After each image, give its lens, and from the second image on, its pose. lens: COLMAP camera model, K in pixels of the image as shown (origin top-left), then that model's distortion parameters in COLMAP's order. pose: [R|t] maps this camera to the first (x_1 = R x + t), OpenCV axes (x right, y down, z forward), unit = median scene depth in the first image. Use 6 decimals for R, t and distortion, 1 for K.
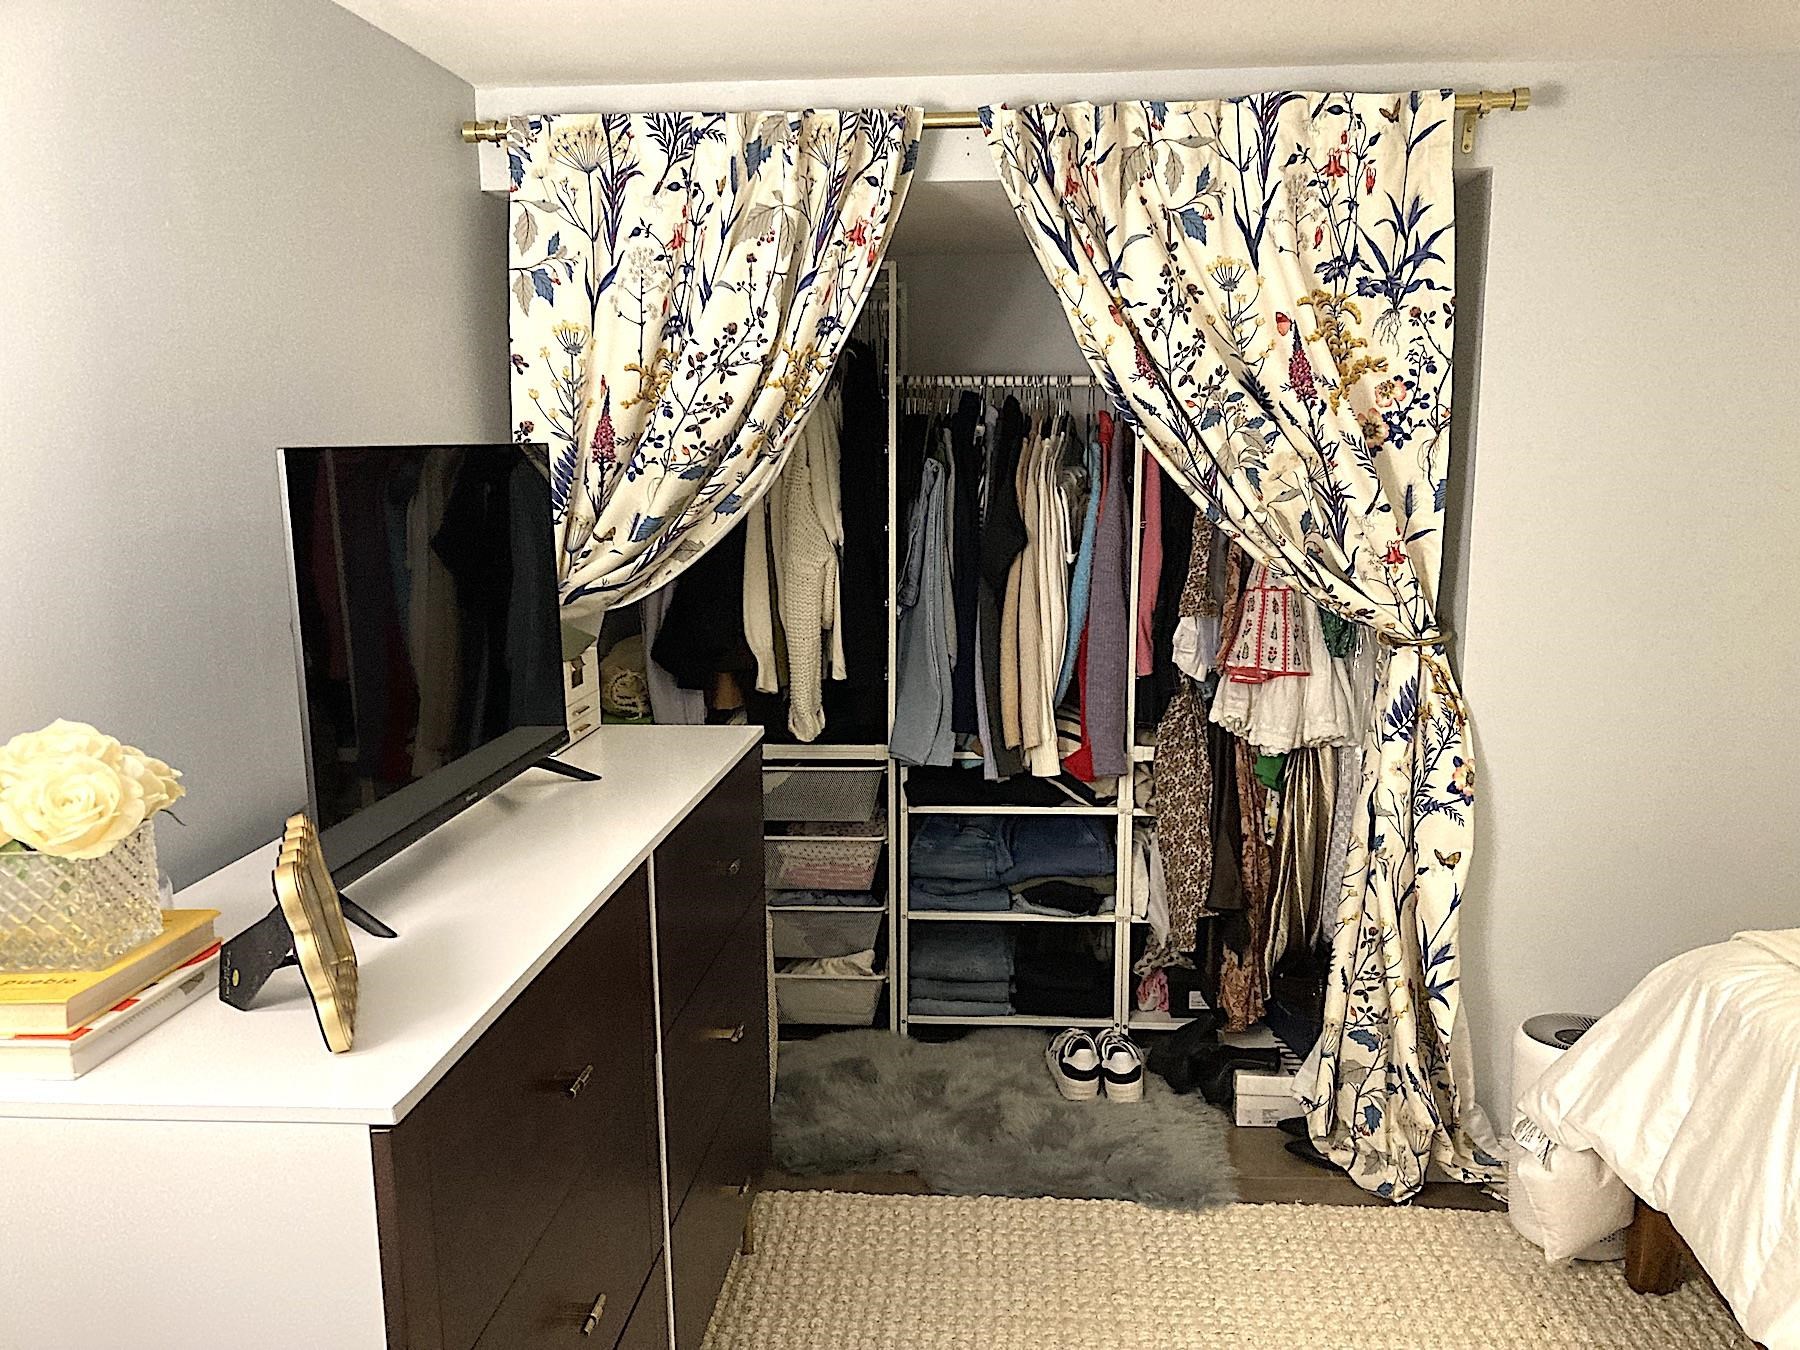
lens RADIAL K [[1471.7, 0, 900.0], [0, 1471.7, 675.0], [0, 0, 1]] dist [0.070338, -0.126952]
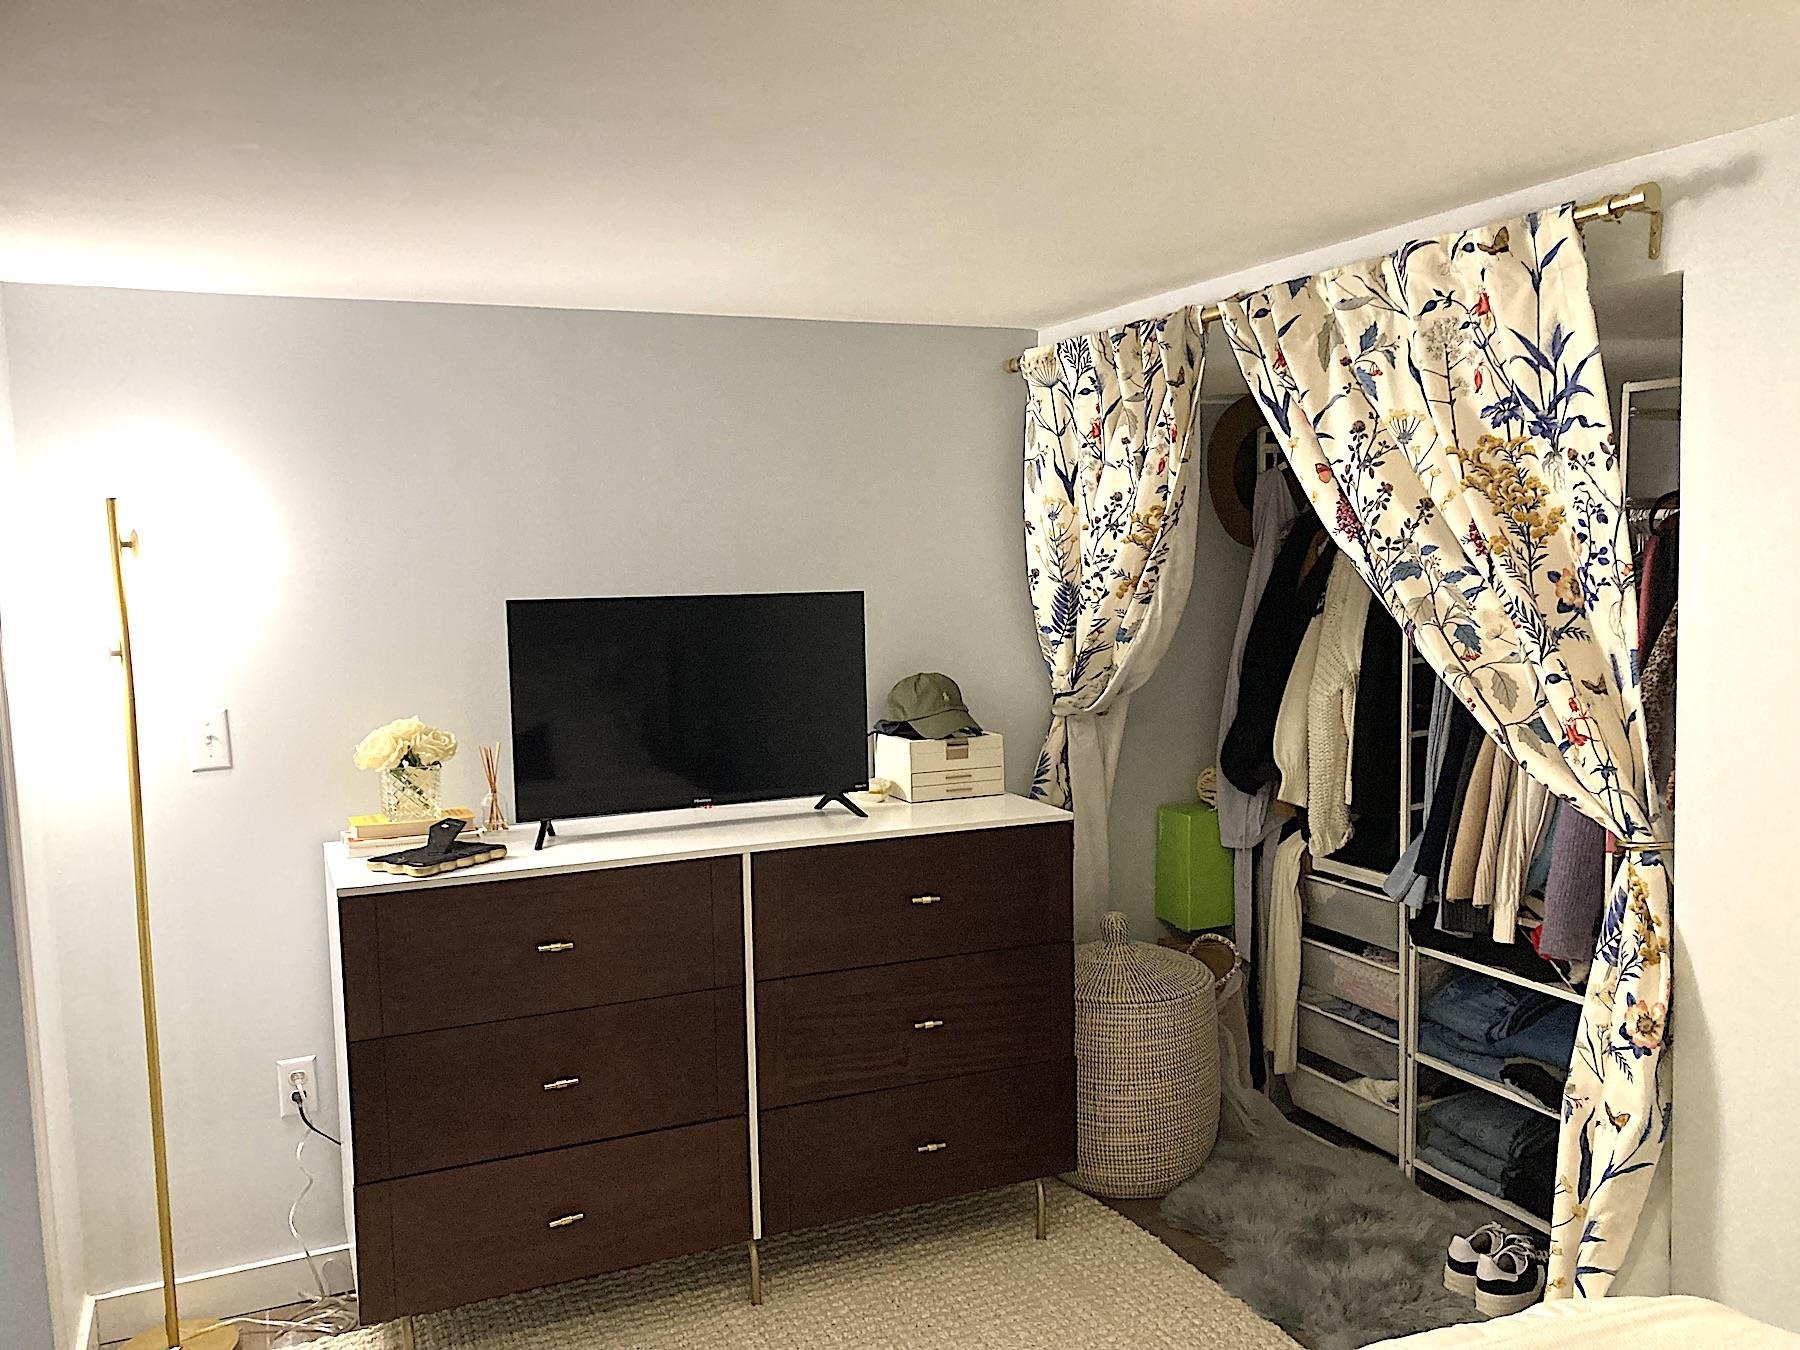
lens RADIAL K [[1471.7, 0, 900.0], [0, 1471.7, 675.0], [0, 0, 1]] dist [0.070338, -0.126952]
pose [[0.472648, 0.073104, -0.878214, 0.920008], [-0.123226, 0.992245, 0.016277, -0.083736], [0.872593, 0.100525, 0.477991, 0.263200]]
